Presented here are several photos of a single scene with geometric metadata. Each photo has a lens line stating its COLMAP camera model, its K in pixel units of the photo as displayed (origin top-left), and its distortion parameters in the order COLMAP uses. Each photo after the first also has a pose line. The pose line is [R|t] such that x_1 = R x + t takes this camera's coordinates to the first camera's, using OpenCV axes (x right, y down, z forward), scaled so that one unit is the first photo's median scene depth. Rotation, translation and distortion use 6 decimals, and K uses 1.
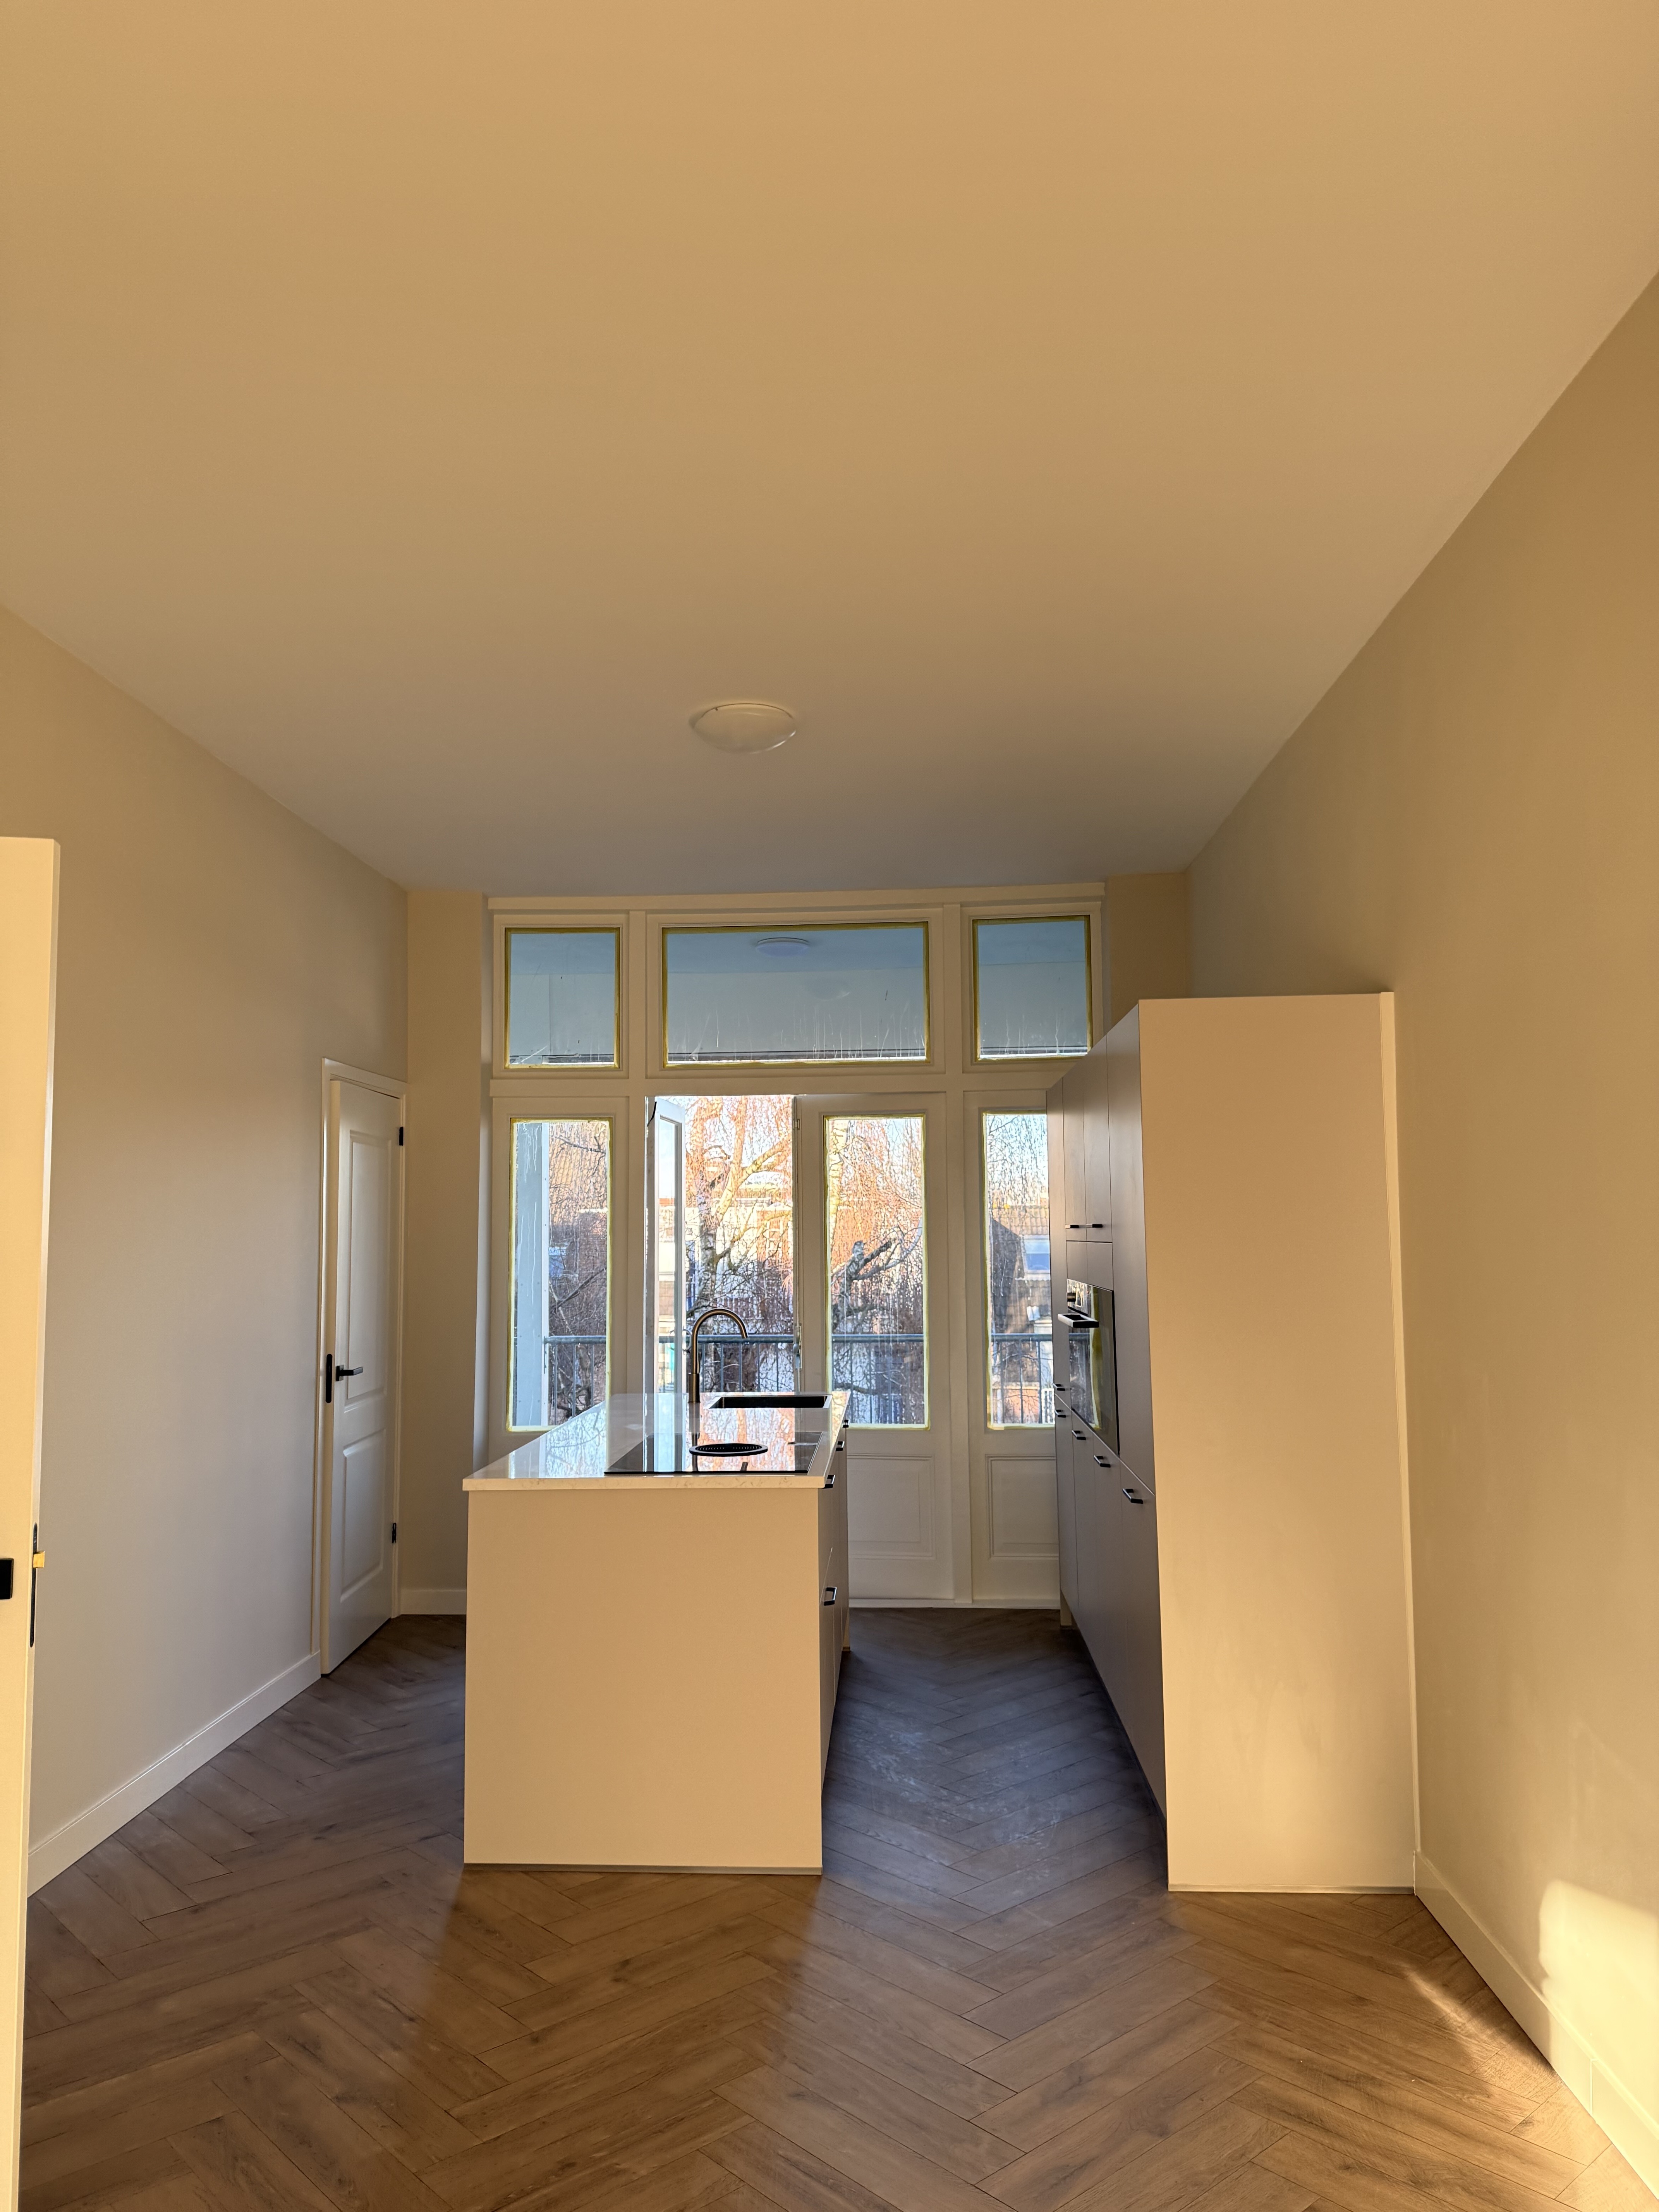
lens RADIAL K [[1534.3, 0, 830.1], [0, 1534.3, 1091.4], [0, 0, 1]] dist [0.032629, -0.033124]
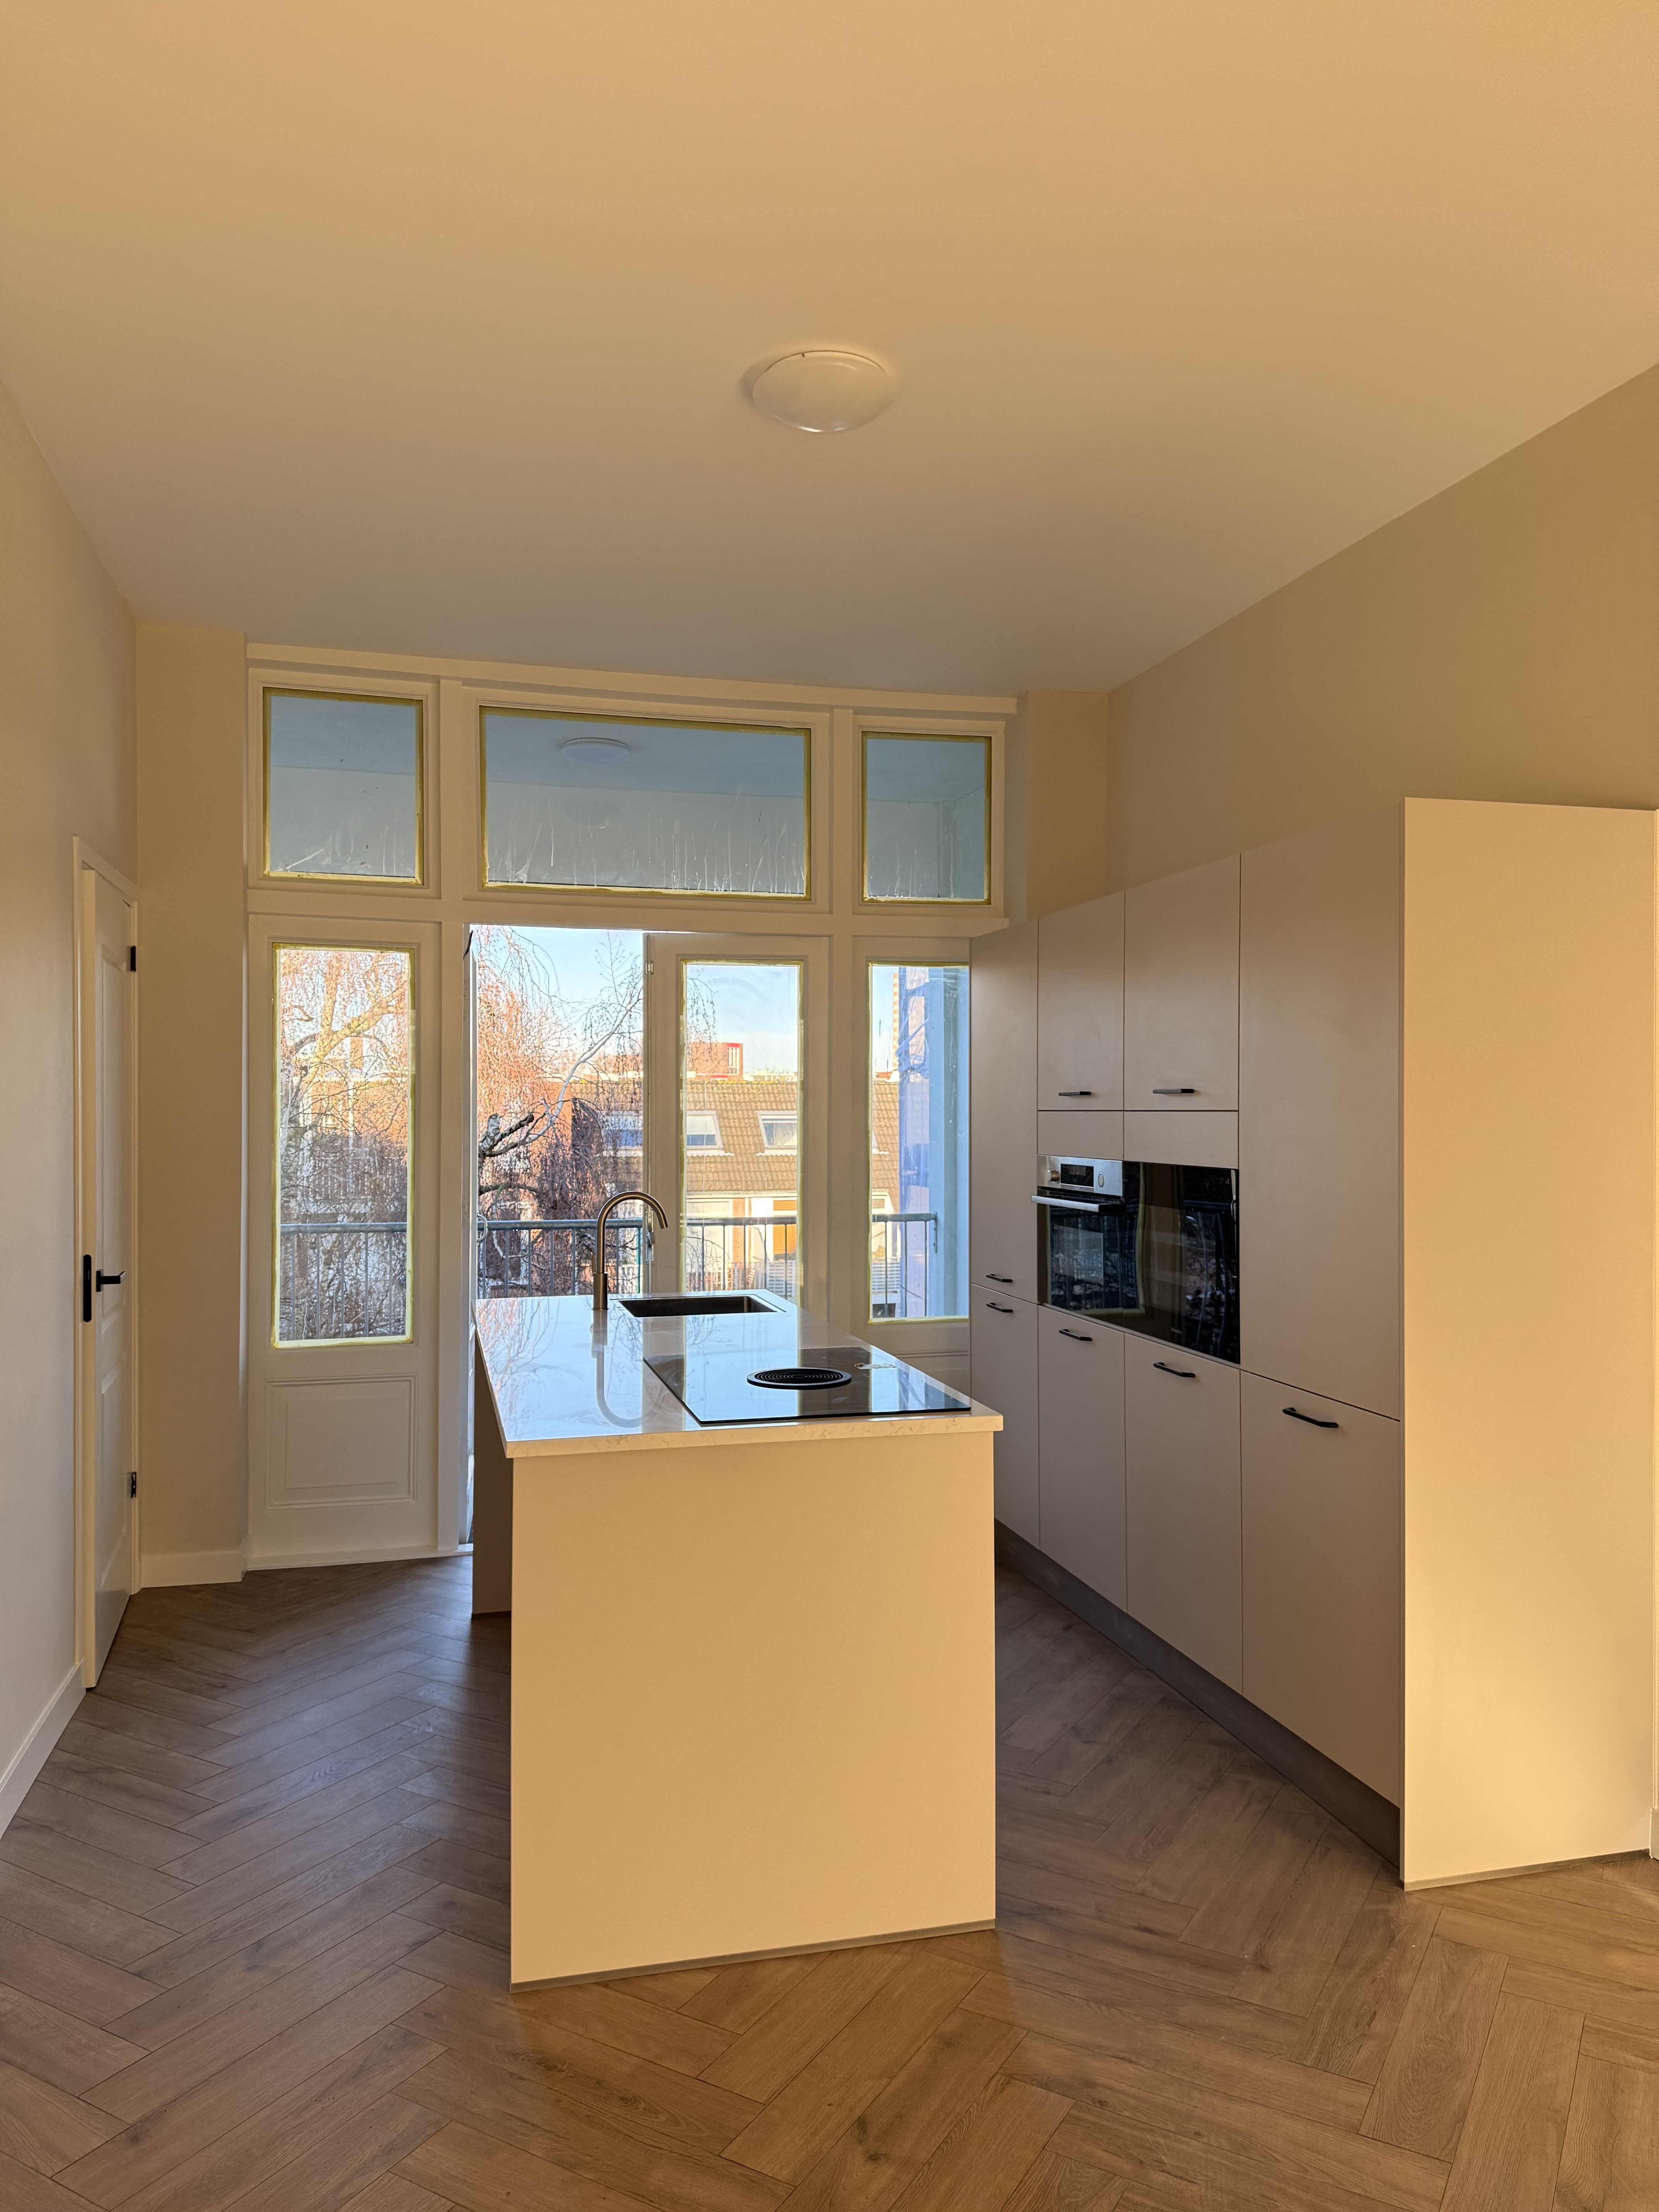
lens RADIAL K [[1534.3, 0, 834.8], [0, 1534.3, 1122.7], [0, 0, 1]] dist [0.032629, -0.033124]
pose [[0.953828, 0.011826, 0.300120, -0.173745], [-0.041618, 0.994790, 0.093067, 0.024056], [-0.297455, -0.101260, 0.949351, 0.187028]]
